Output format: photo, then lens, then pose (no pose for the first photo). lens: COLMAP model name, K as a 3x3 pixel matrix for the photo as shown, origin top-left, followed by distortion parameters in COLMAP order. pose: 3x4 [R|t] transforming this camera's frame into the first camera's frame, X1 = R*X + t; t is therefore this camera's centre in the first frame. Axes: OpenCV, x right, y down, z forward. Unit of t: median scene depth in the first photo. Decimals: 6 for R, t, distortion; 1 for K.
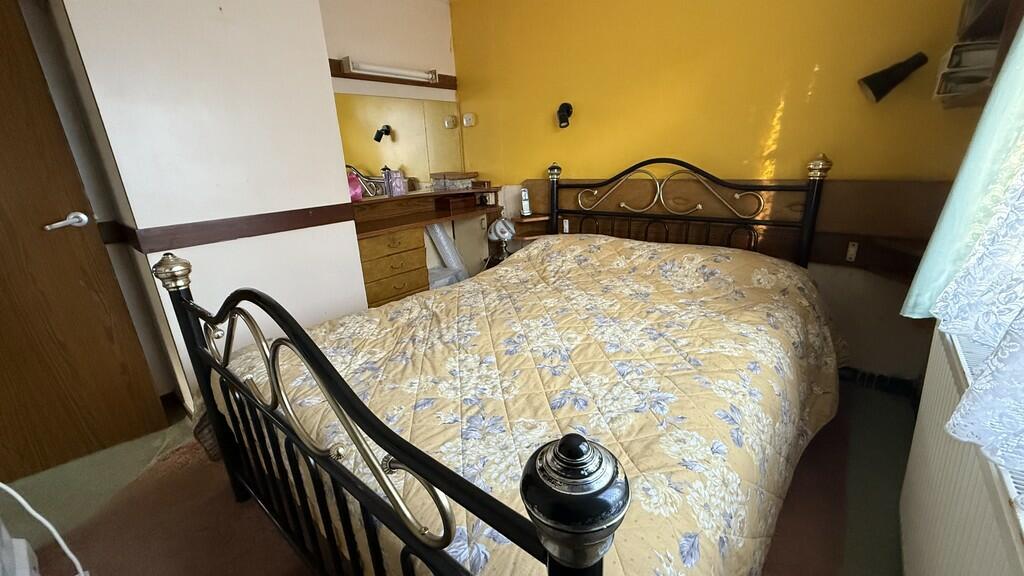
lens RADIAL K [[406.5, 0, 511.1], [0, 406.5, 293.3], [0, 0, 1]] dist [-0.003607, 0.000706]
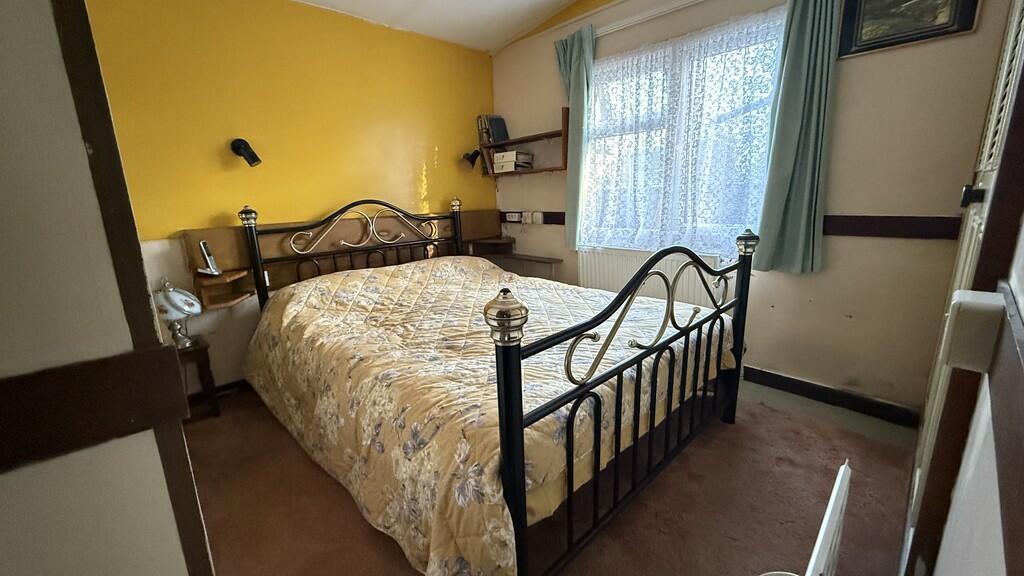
lens RADIAL K [[406.5, 0, 510.0], [0, 406.5, 283.1], [0, 0, 1]] dist [-0.003607, 0.000706]
pose [[0.121356, -0.178361, 0.976453, -0.785260], [0.340248, 0.931599, 0.127881, -0.112664], [-0.932472, 0.316717, 0.173742, 0.471273]]
